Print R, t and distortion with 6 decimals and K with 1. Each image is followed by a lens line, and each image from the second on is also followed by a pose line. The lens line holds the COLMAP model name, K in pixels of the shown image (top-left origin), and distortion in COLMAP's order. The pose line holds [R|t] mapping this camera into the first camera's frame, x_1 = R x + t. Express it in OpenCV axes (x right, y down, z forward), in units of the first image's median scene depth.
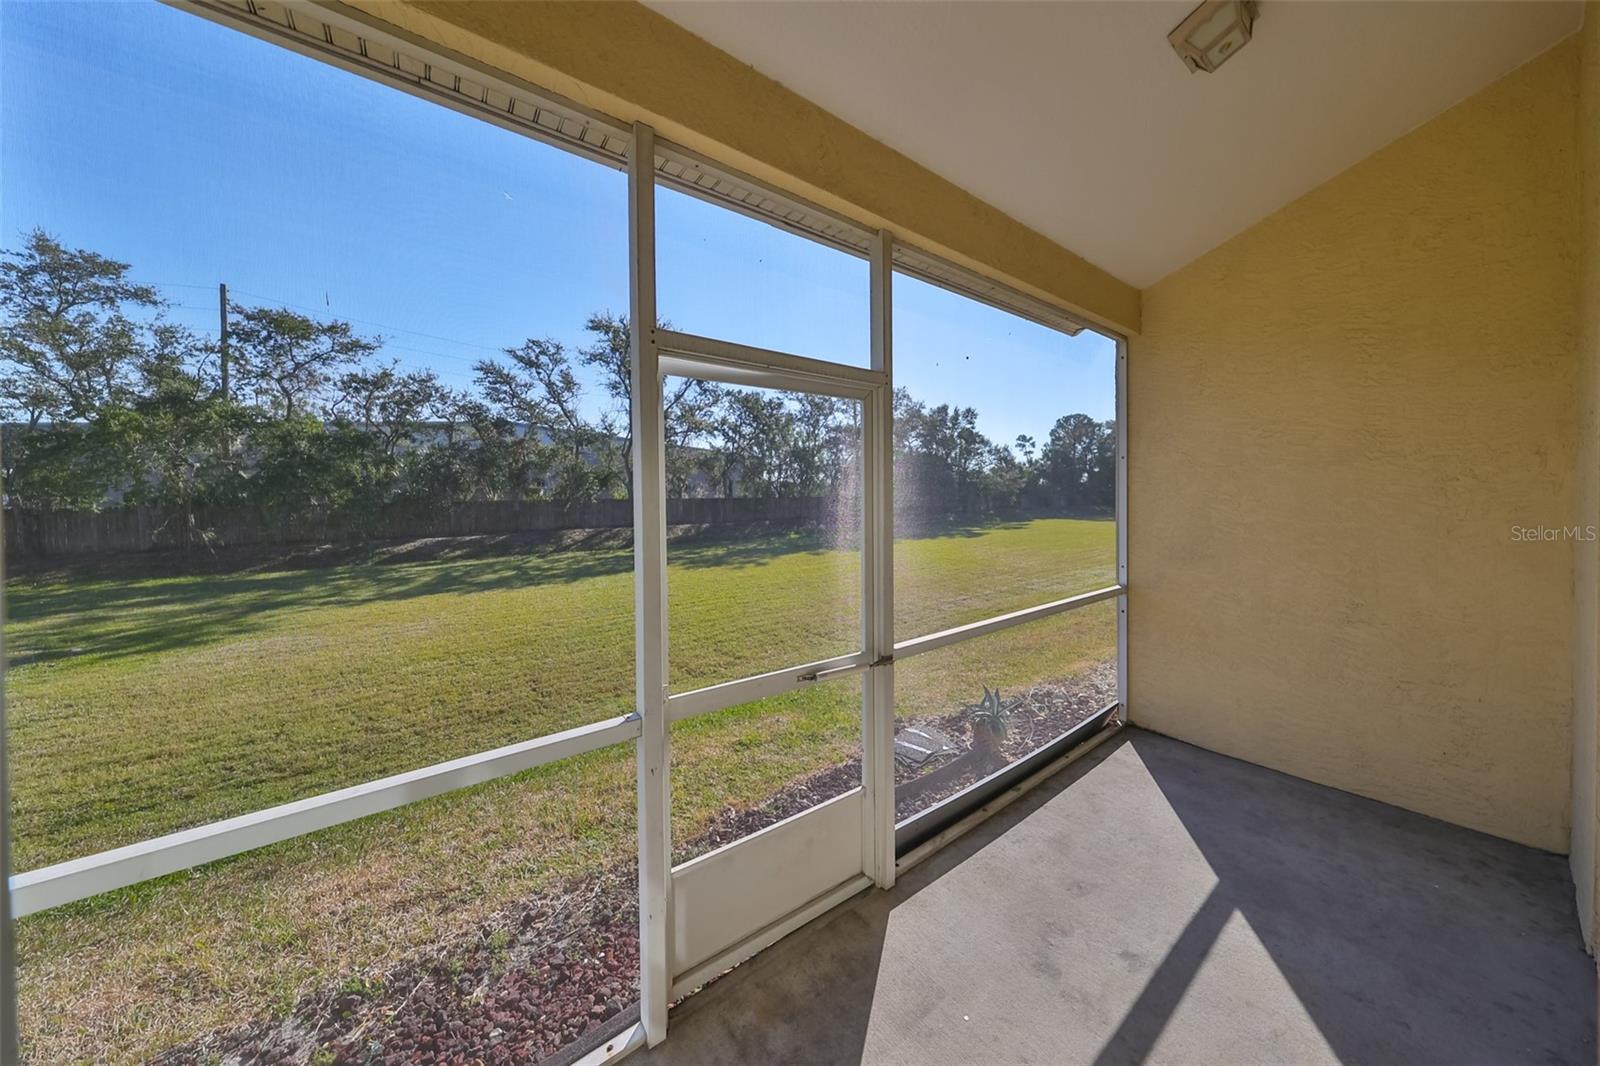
lens RADIAL K [[510.6, 0, 831.4], [0, 510.6, 507.5], [0, 0, 1]] dist [0.000935, 0.000048]
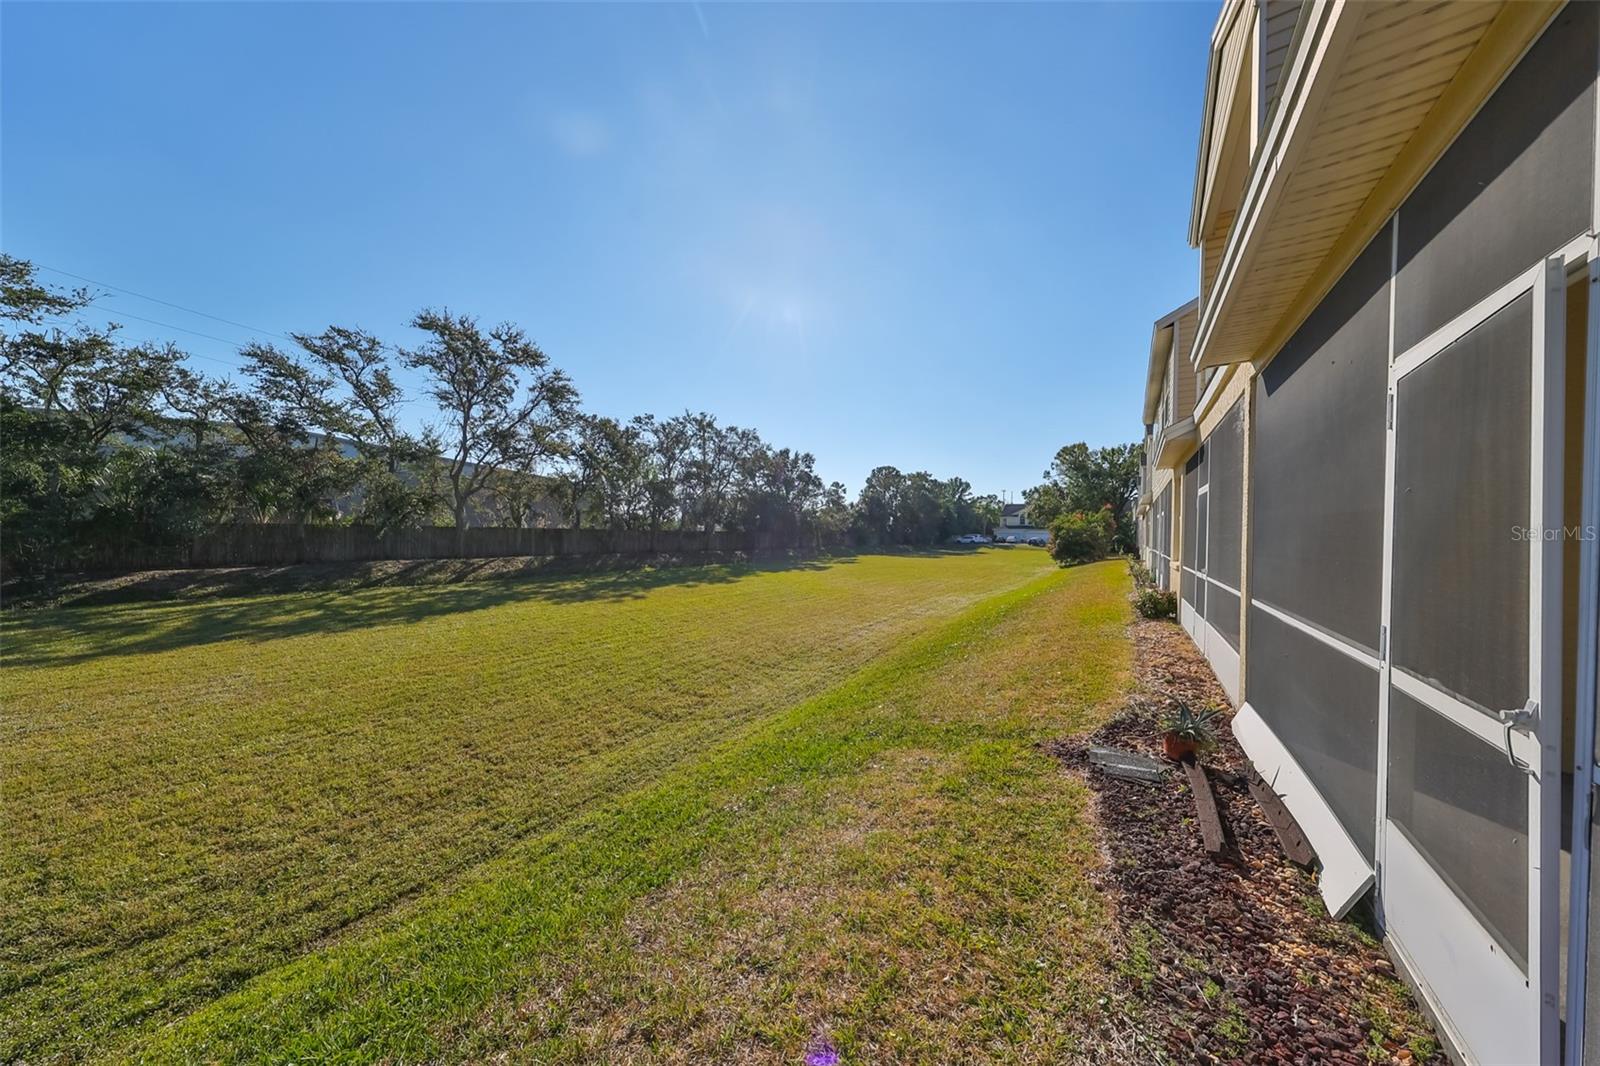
lens RADIAL K [[480.3, 0, 800.0], [0, 480.3, 533.0], [0, 0, 1]] dist [0.000572, 0.000111]
pose [[0.952403, 0.024110, 0.303887, -0.100107], [-0.016800, 0.999504, -0.026646, 0.007888], [-0.304378, 0.020273, 0.952335, 0.043110]]
